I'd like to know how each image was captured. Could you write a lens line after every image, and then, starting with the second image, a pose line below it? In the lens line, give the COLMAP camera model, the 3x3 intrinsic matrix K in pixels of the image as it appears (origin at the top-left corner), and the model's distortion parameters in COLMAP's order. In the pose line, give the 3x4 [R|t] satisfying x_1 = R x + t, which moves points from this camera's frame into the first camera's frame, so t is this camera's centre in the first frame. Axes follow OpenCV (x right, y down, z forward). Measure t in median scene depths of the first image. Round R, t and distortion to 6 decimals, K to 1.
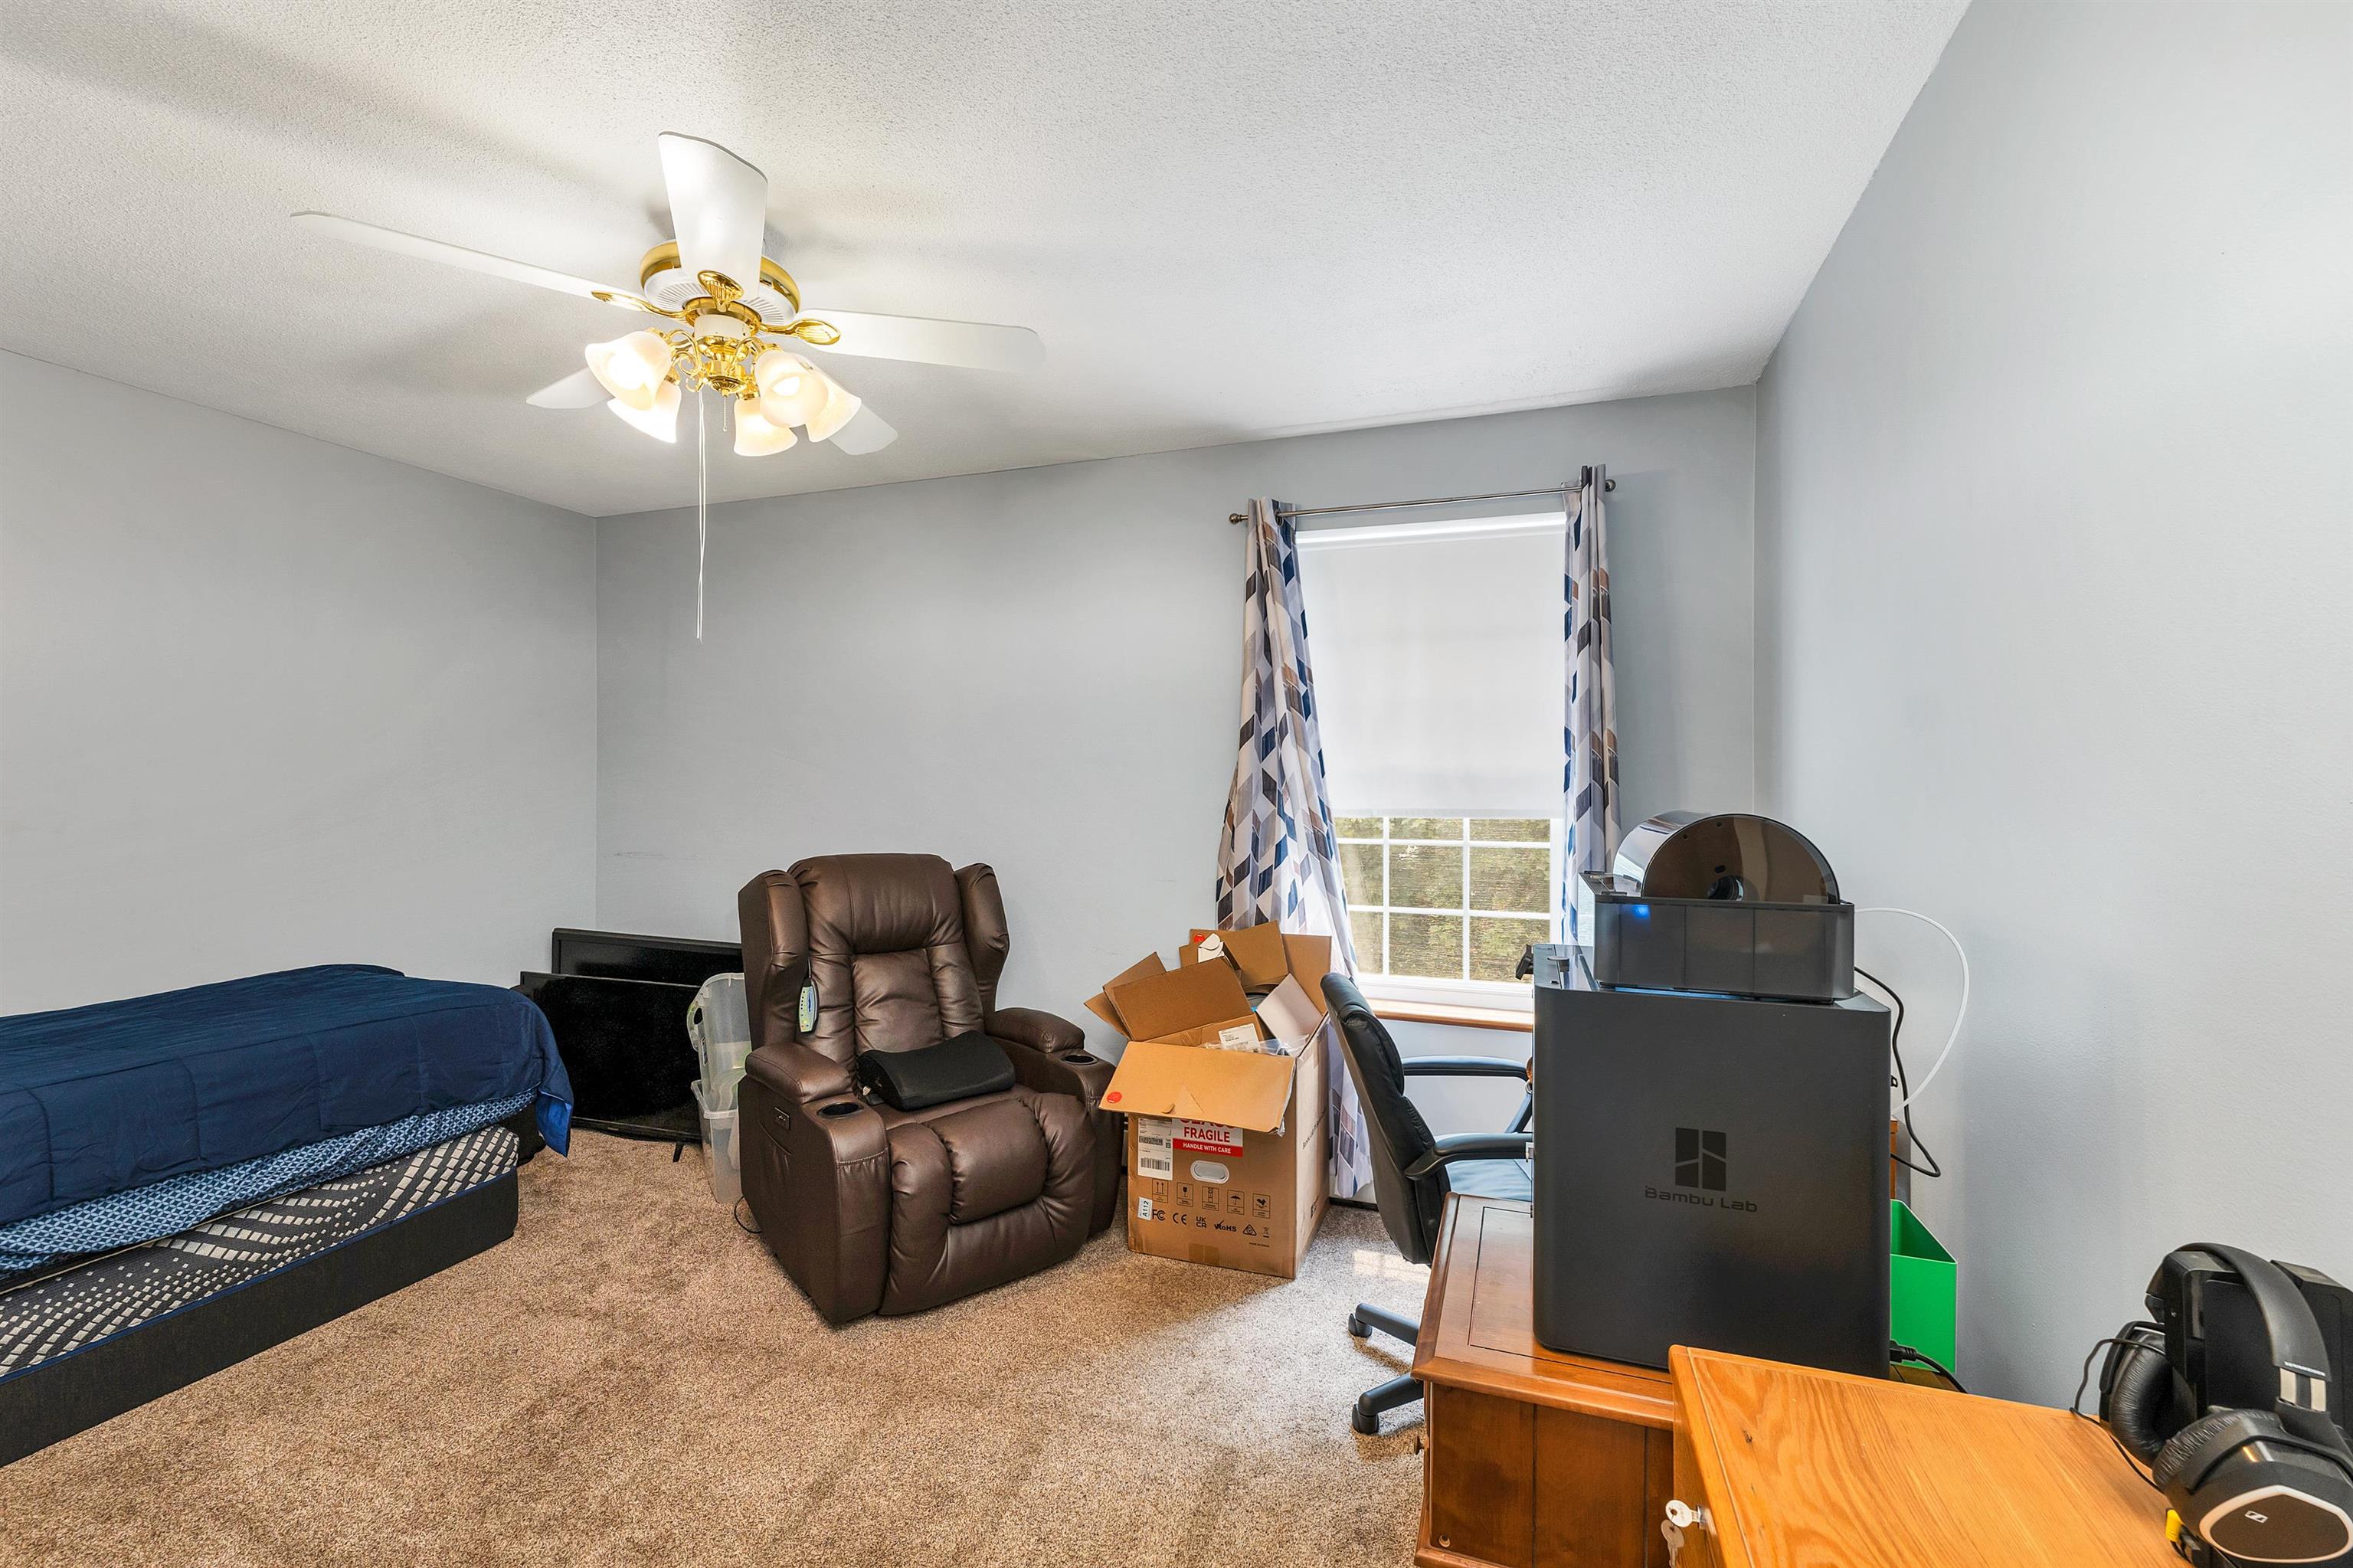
lens RADIAL K [[977.7, 0, 1184.3], [0, 977.7, 786.3], [0, 0, 1]] dist [0.000715, 0.000010]
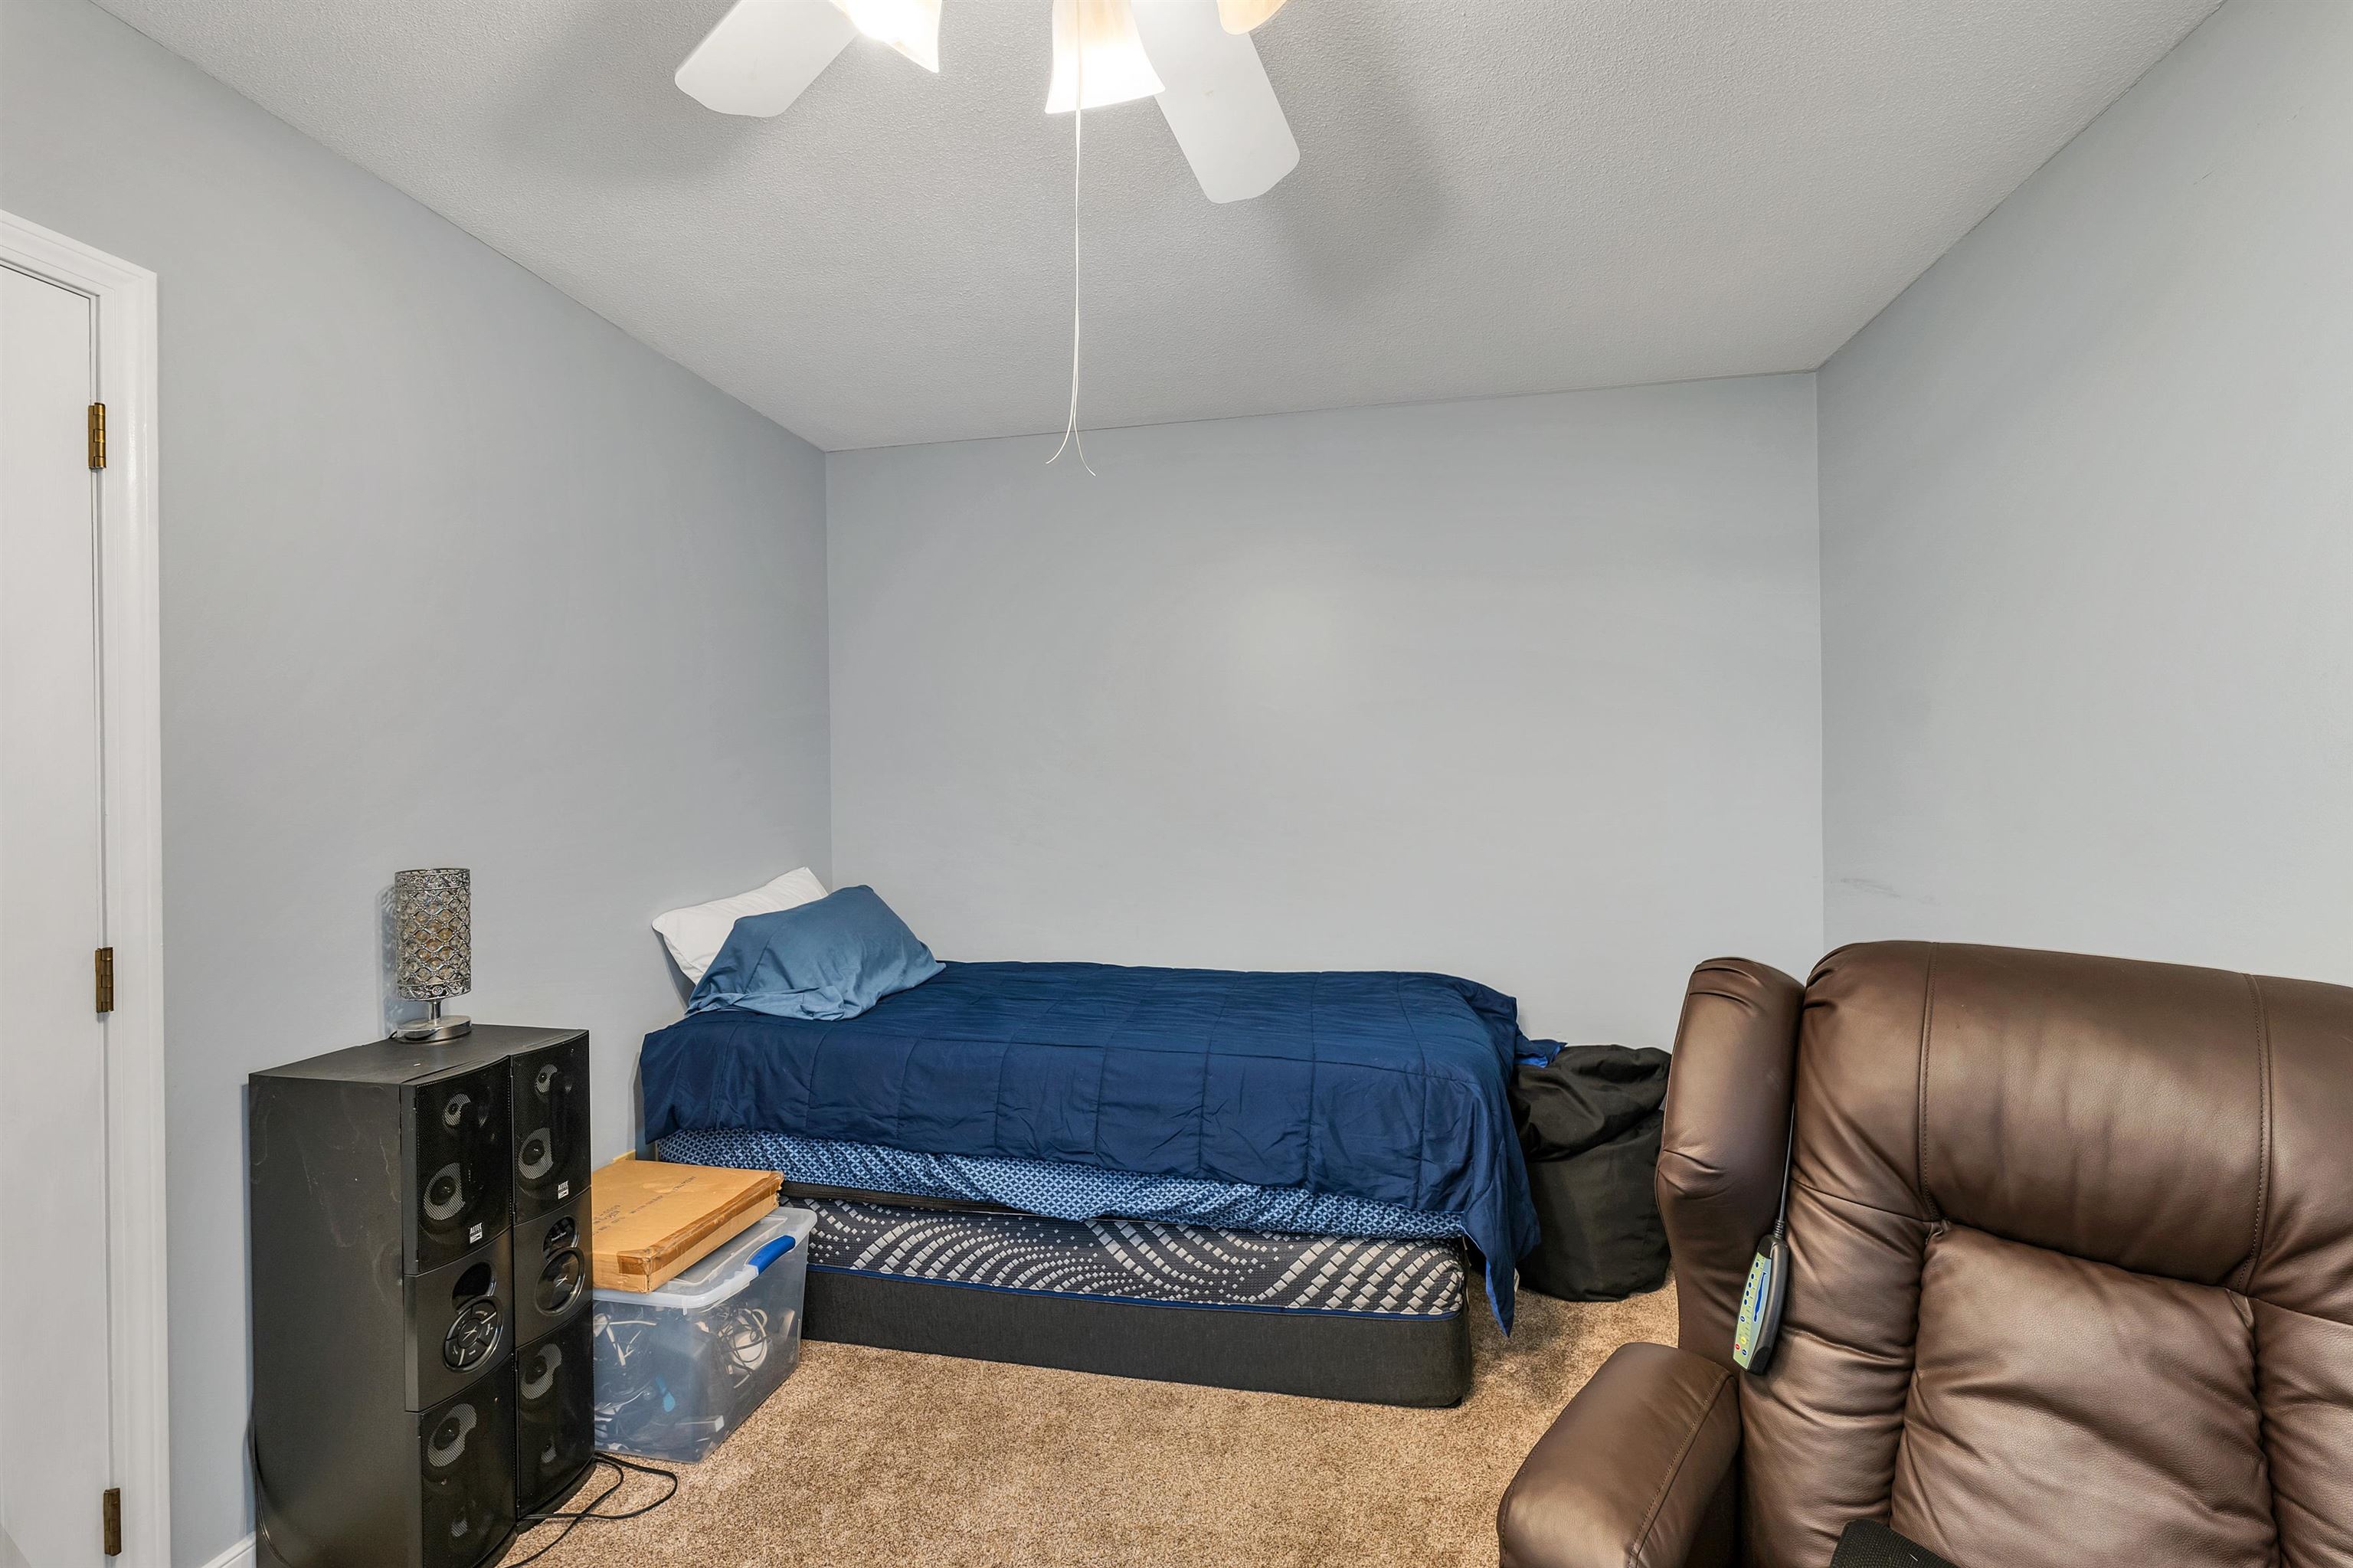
lens RADIAL K [[977.7, 0, 1174.8], [0, 977.7, 788.2], [0, 0, 1]] dist [0.000715, 0.000010]
pose [[0.121584, 0.004841, -0.992569, -0.007399], [0.016346, 0.999843, 0.006879, 0.000896], [0.992447, -0.017061, 0.121485, 0.808543]]
